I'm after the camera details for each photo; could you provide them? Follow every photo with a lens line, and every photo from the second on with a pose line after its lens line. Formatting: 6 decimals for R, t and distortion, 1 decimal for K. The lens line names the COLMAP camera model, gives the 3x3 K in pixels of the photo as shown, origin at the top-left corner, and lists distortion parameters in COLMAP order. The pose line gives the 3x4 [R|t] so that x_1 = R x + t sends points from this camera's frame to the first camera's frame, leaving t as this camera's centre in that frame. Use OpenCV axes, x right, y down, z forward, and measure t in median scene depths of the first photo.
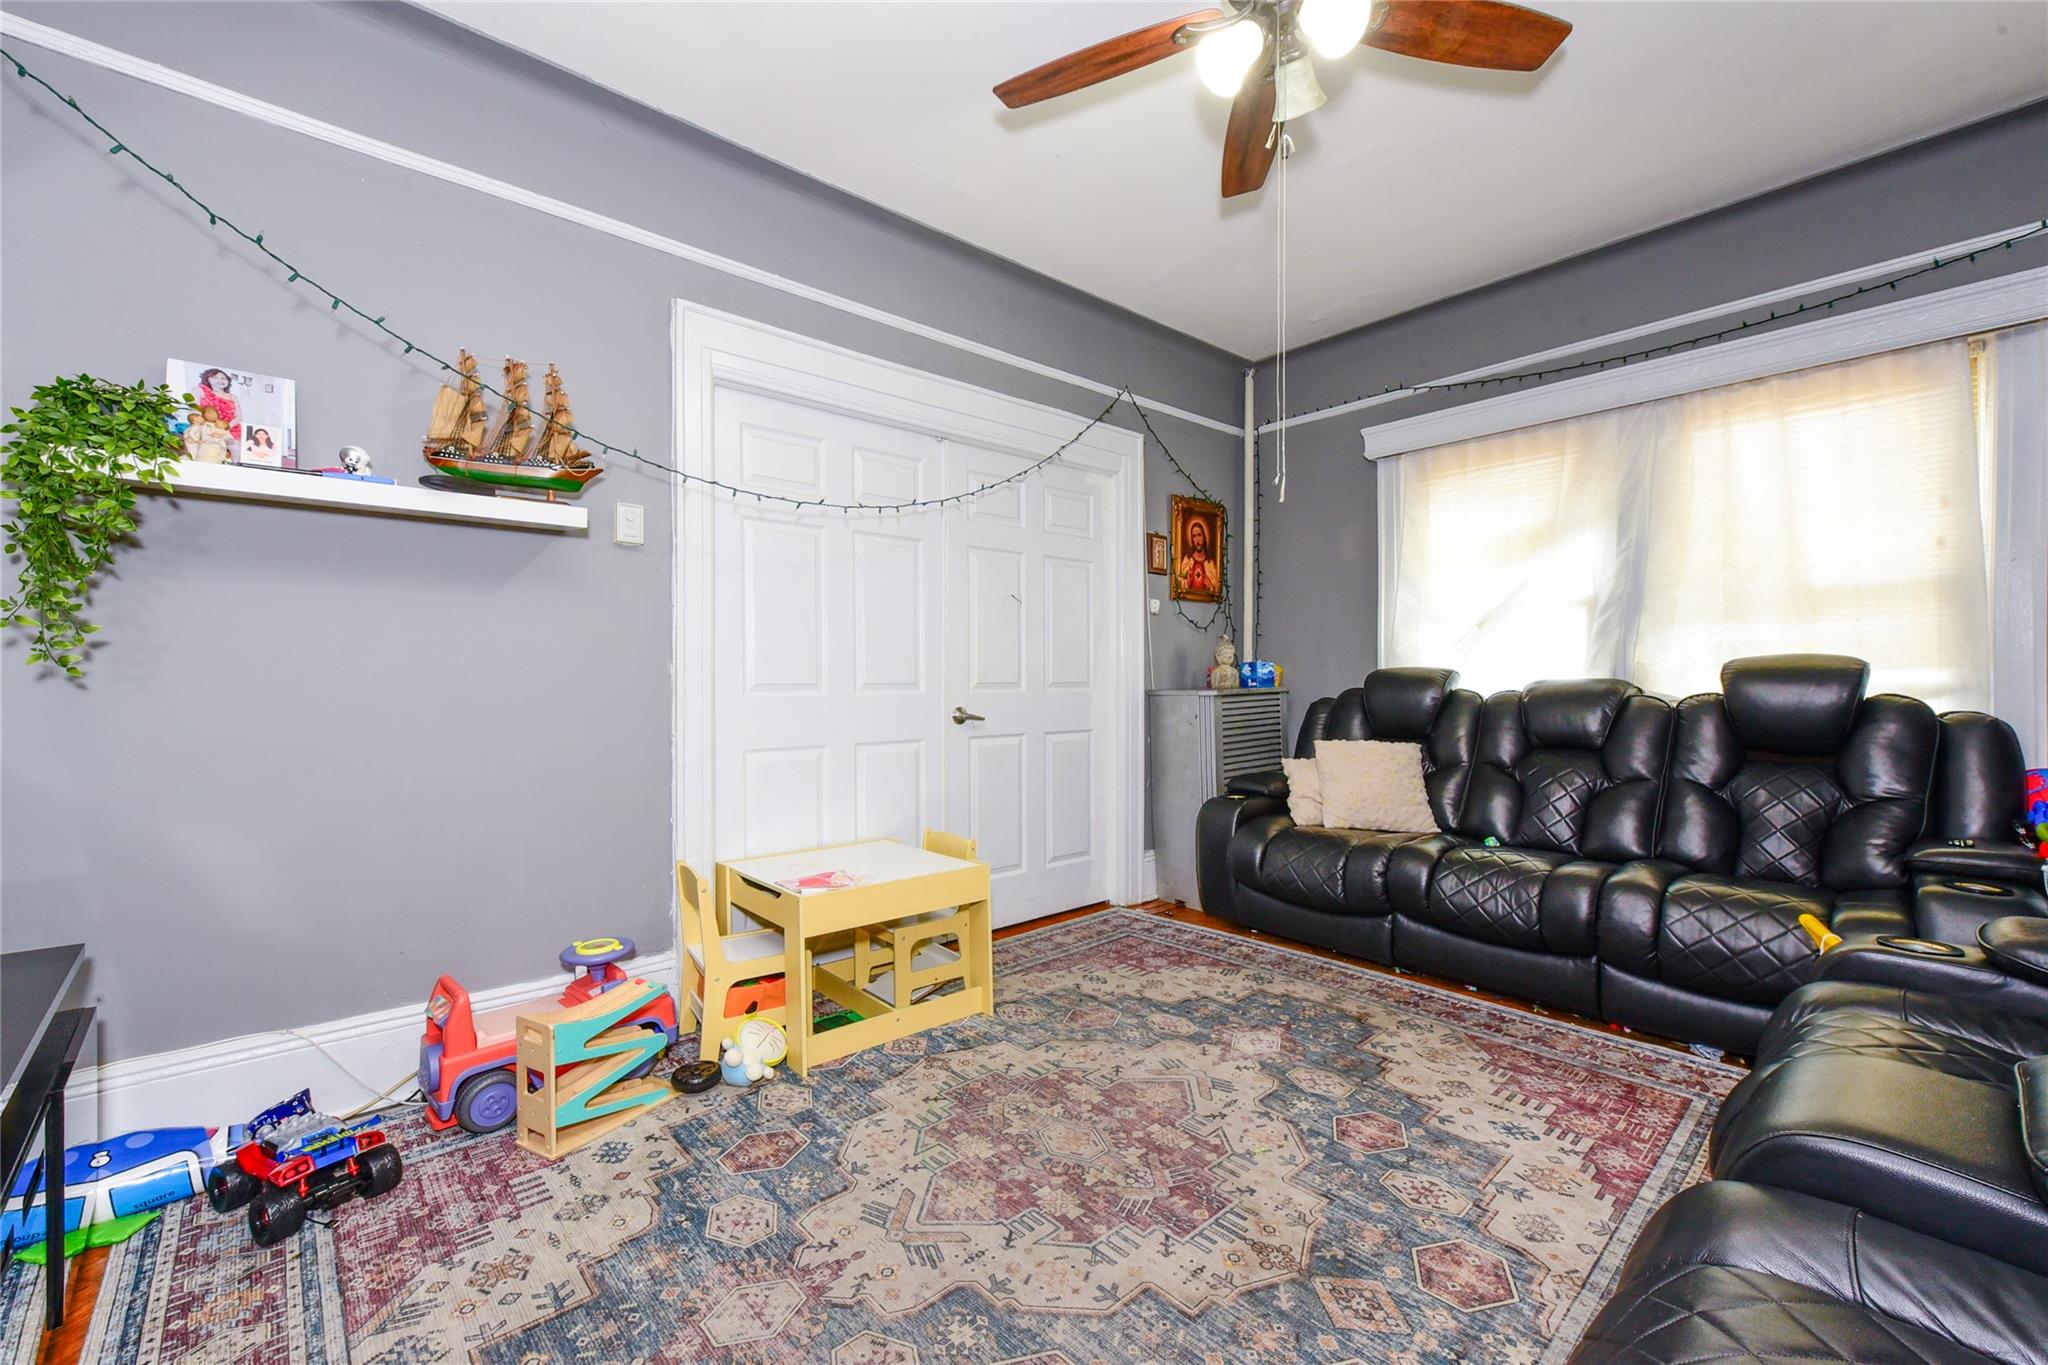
lens RADIAL K [[833.4, 0, 1046.1], [0, 833.4, 681.5], [0, 0, 1]] dist [0.006216, -0.002722]
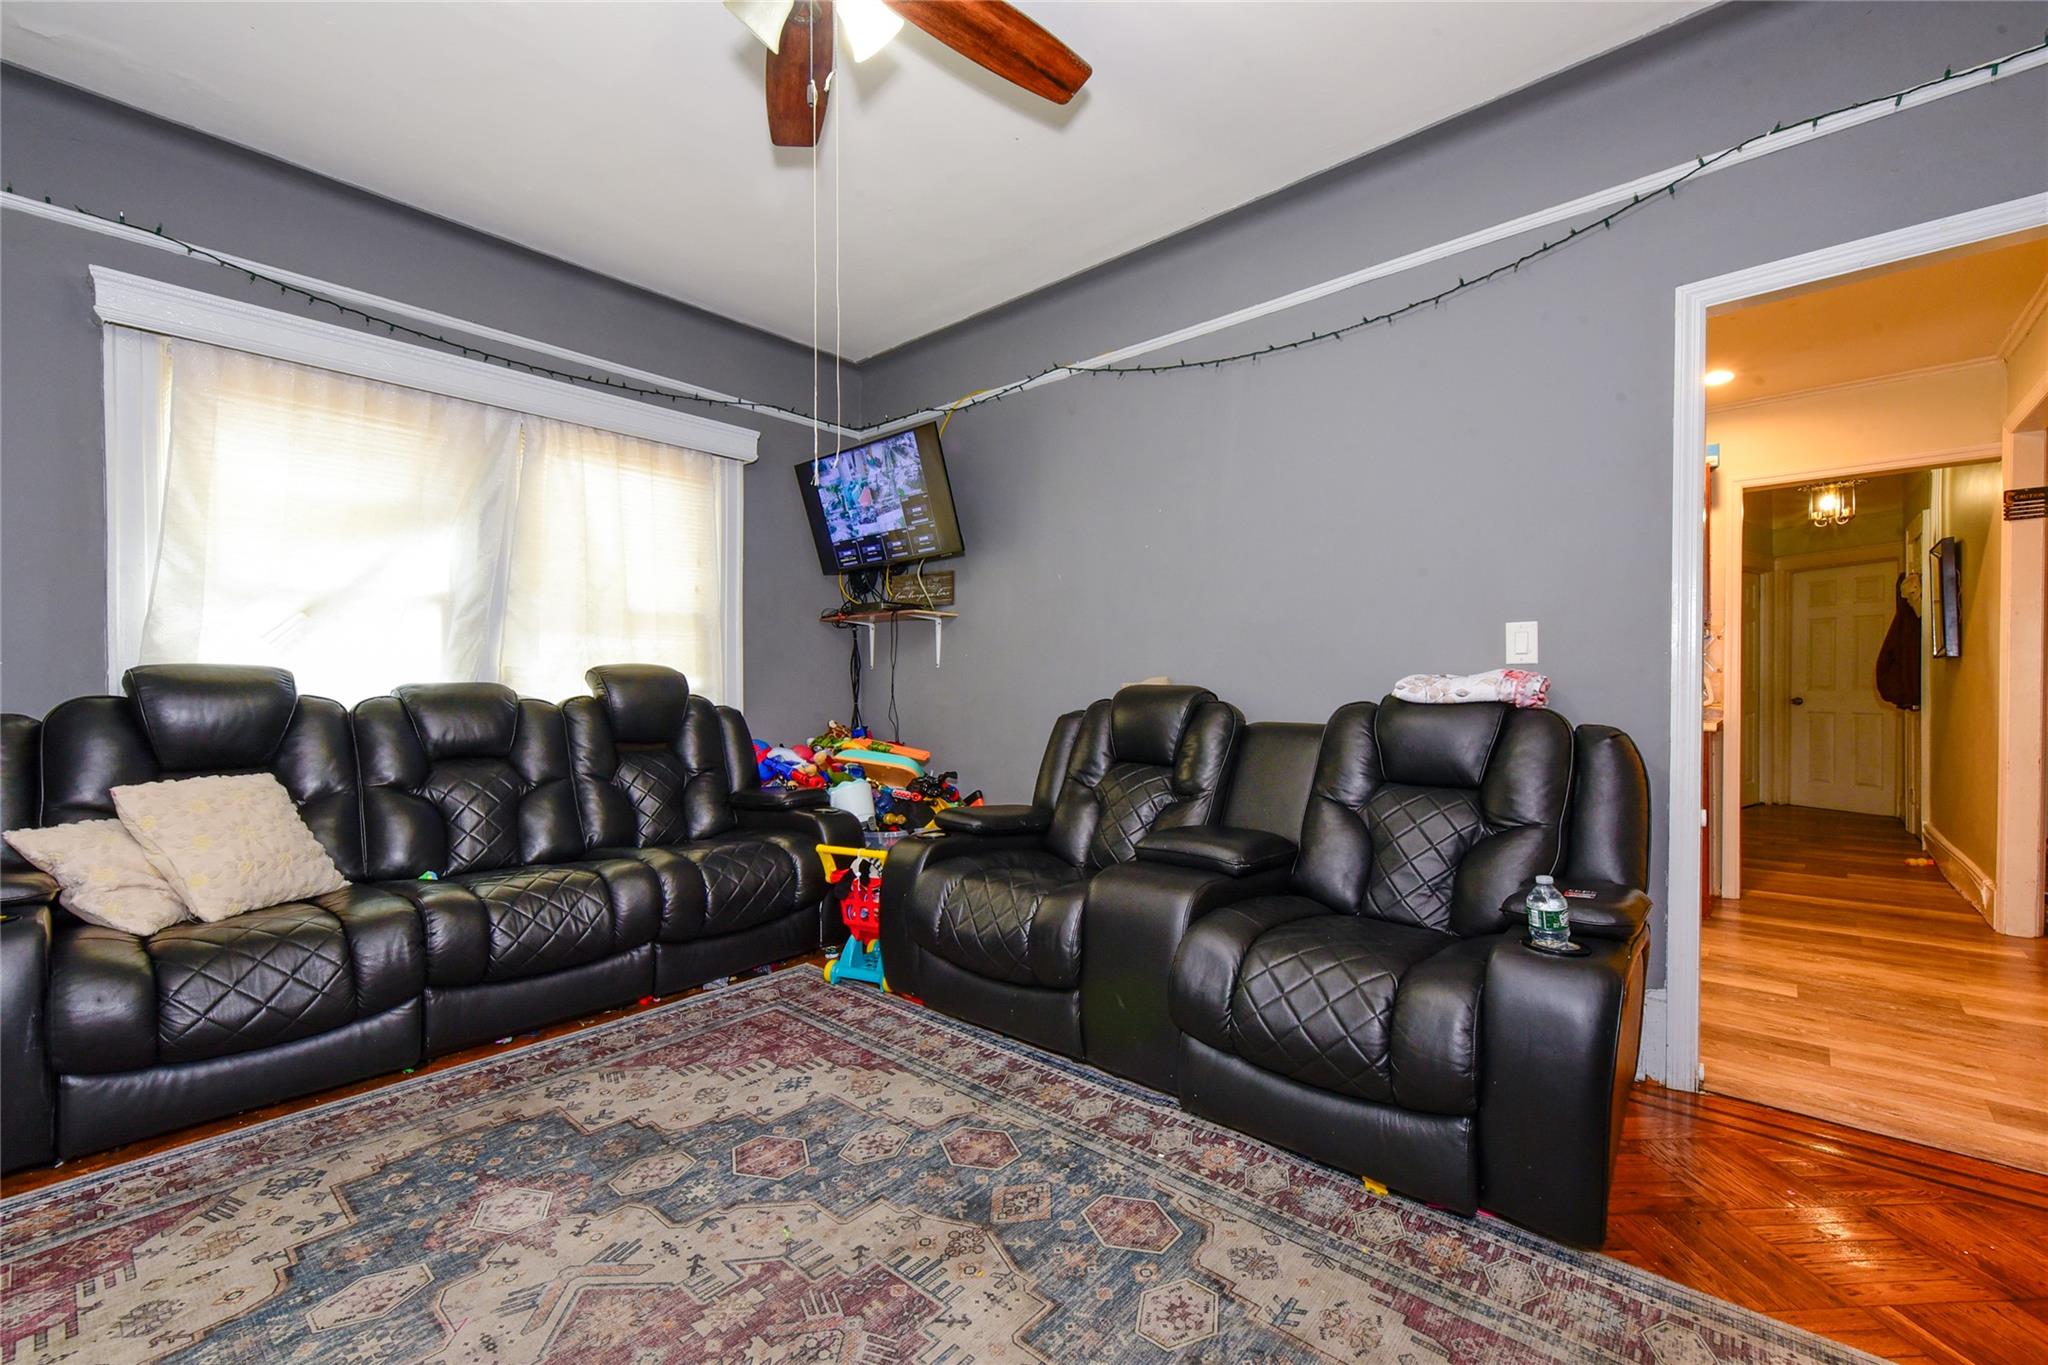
lens RADIAL K [[833.4, 0, 1026.7], [0, 833.4, 689.0], [0, 0, 1]] dist [0.006216, -0.002722]
pose [[-0.108398, -0.001859, 0.994106, -0.468993], [-0.000704, 0.999998, 0.001793, 0.001742], [-0.994107, -0.000506, -0.108399, 0.641891]]
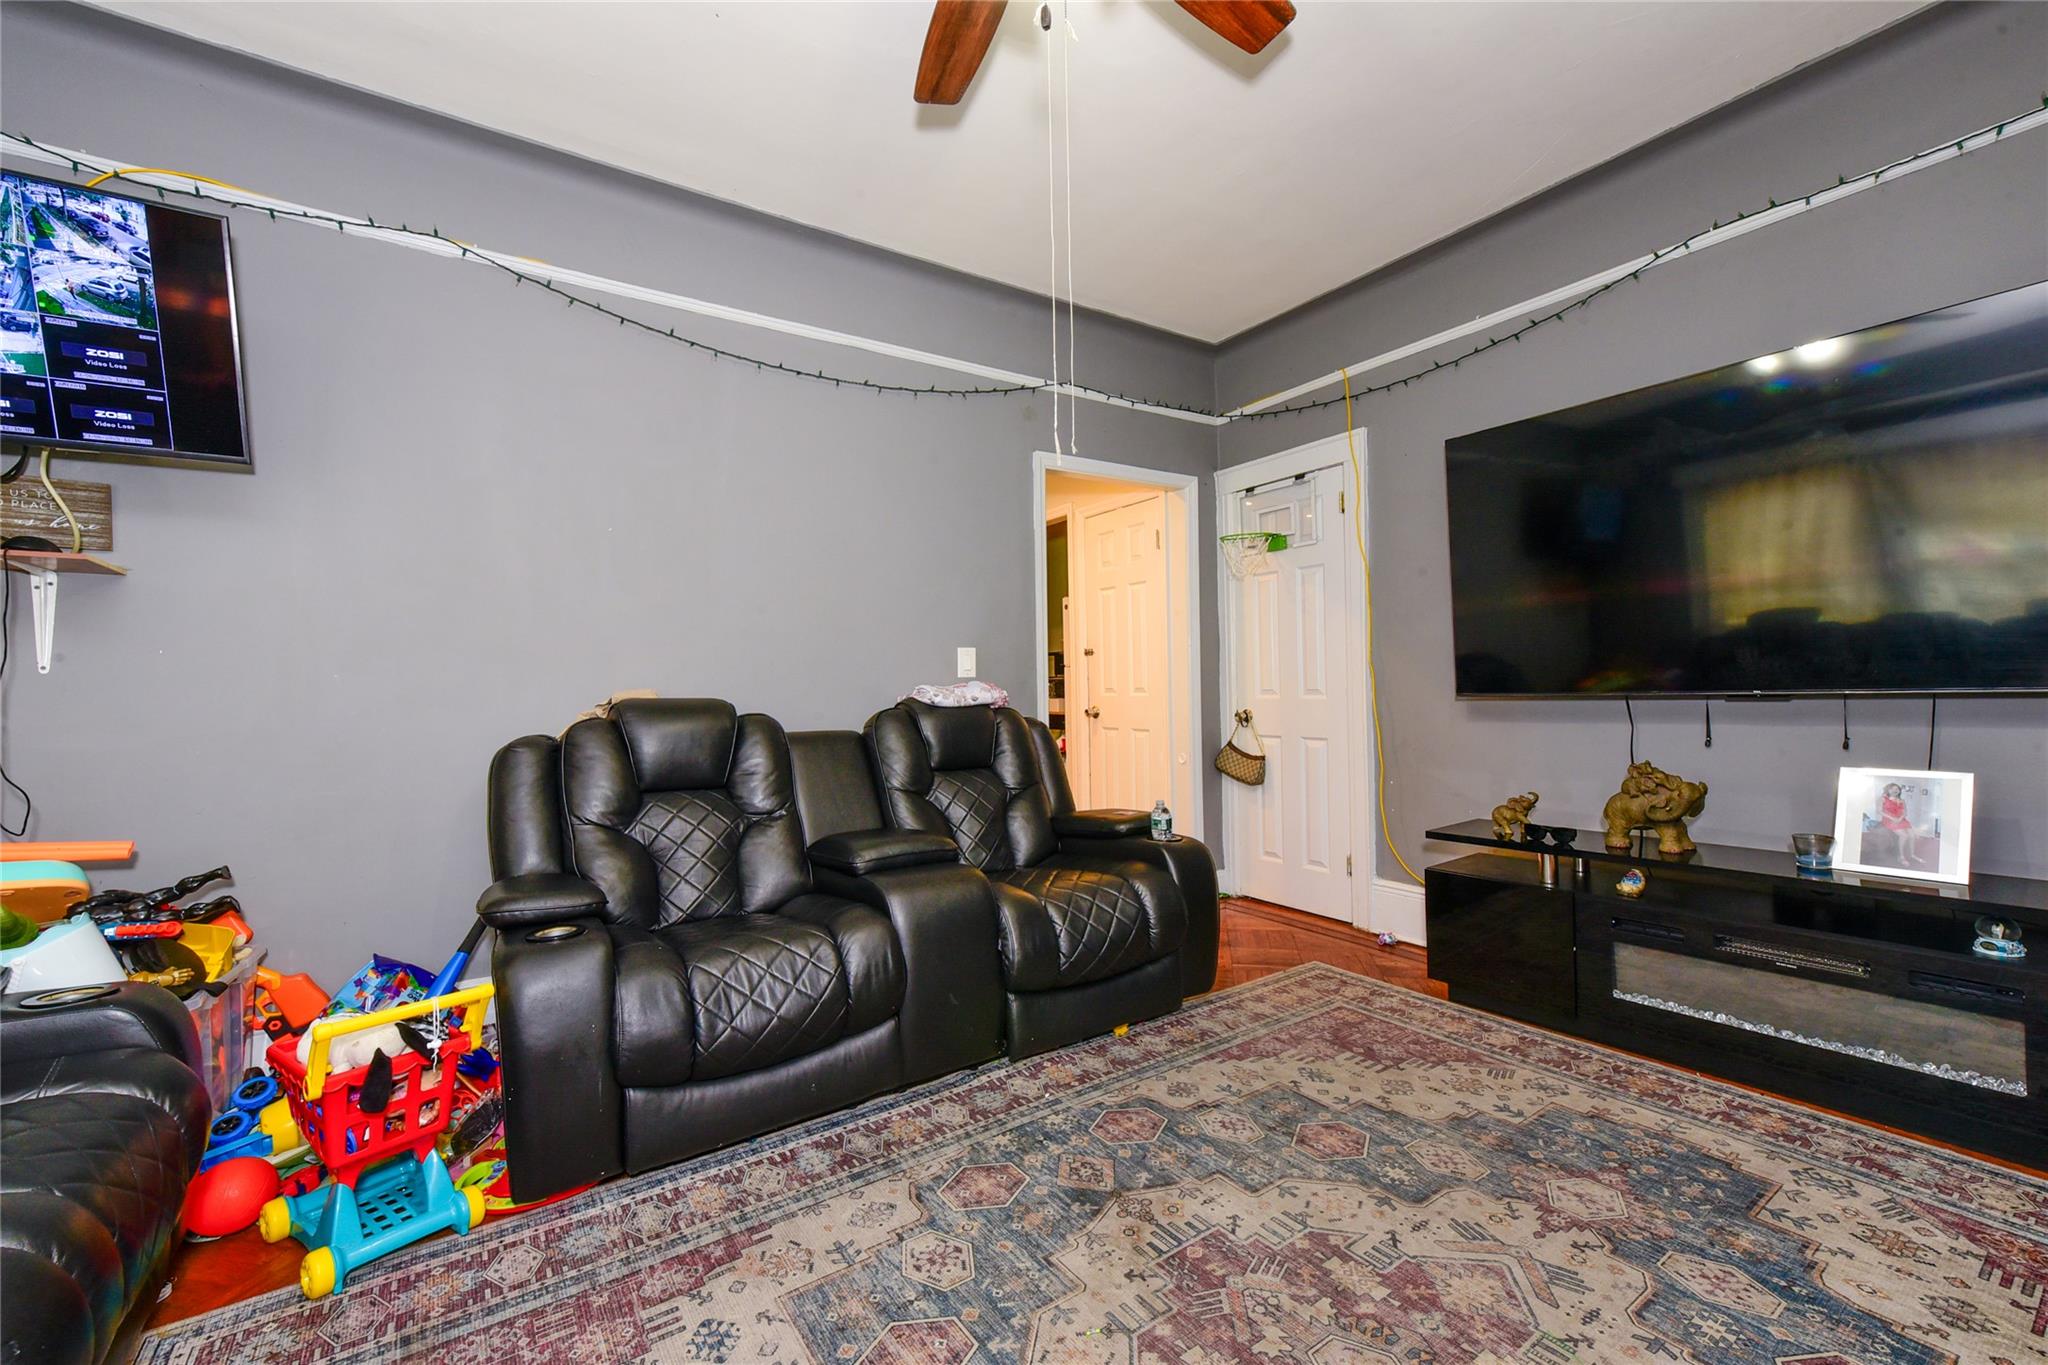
lens RADIAL K [[833.4, 0, 1034.1], [0, 833.4, 686.2], [0, 0, 1]] dist [0.006216, -0.002722]
pose [[-0.988898, 0.020646, 0.147157, 0.141986], [0.019998, 0.999783, -0.005877, -0.001786], [-0.147246, -0.002869, -0.989096, 1.312809]]
